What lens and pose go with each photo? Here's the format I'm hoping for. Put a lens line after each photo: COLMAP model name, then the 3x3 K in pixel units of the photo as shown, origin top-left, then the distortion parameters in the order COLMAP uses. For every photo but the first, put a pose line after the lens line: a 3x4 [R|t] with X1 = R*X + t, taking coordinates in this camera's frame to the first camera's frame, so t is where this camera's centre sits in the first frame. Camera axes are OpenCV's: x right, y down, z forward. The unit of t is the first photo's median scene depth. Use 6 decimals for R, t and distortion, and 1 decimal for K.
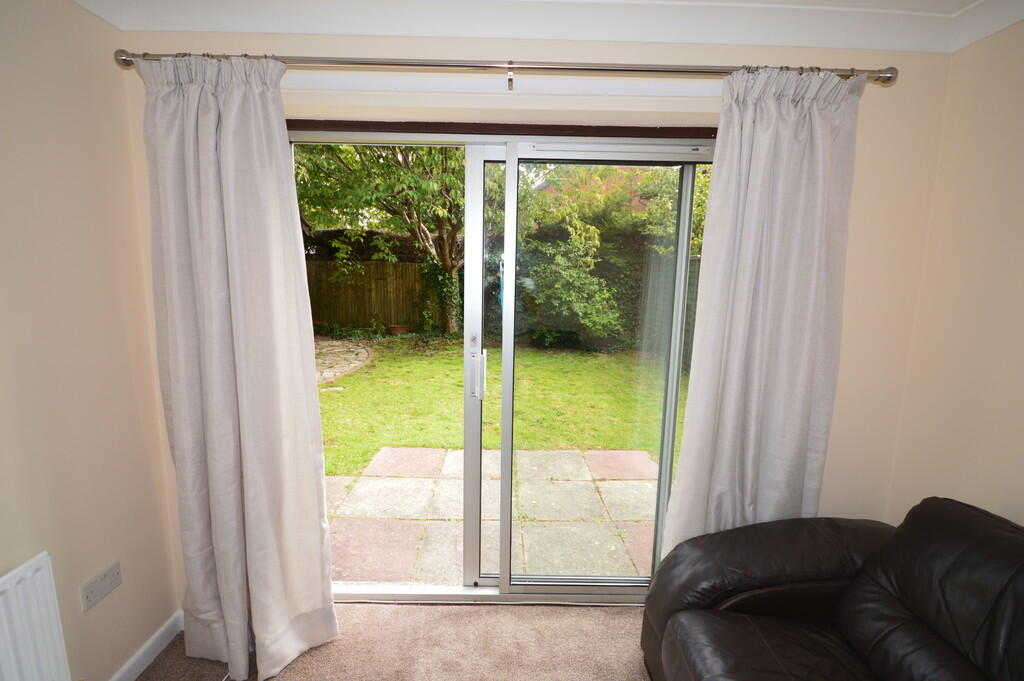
lens RADIAL K [[449.9, 0, 513.8], [0, 449.9, 338.0], [0, 0, 1]] dist [-0.001952, -0.000164]
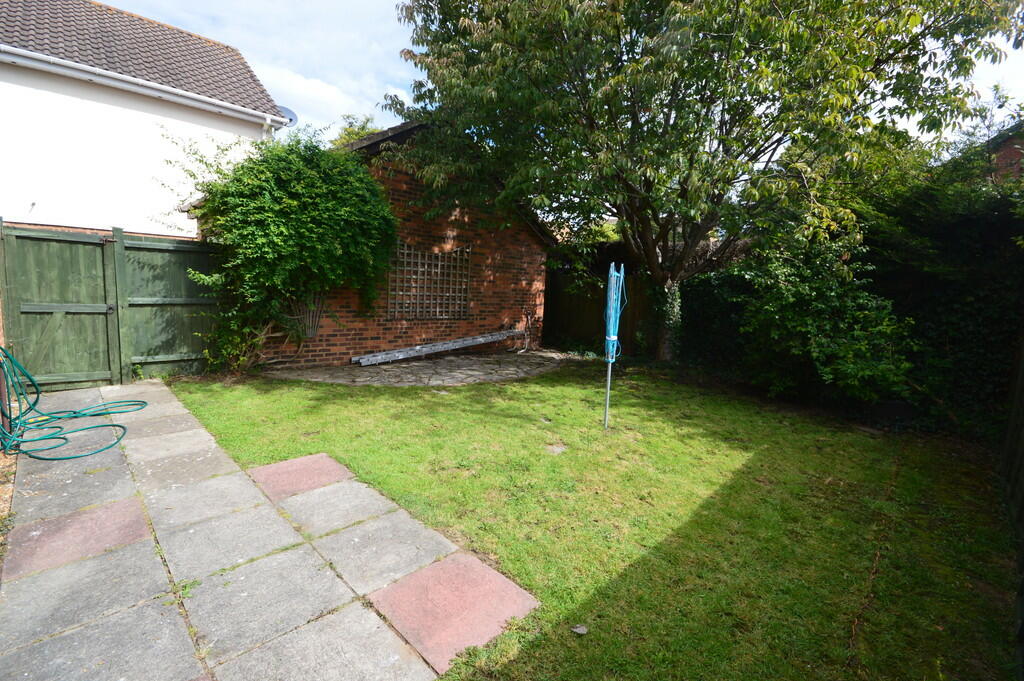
lens RADIAL K [[449.9, 0, 512.5], [0, 449.9, 342.2], [0, 0, 1]] dist [-0.001952, -0.000164]
pose [[0.702337, 0.106692, -0.703804, 0.515362], [-0.135344, 0.990683, 0.015119, -0.042515], [0.698860, 0.084637, 0.710234, 0.499687]]
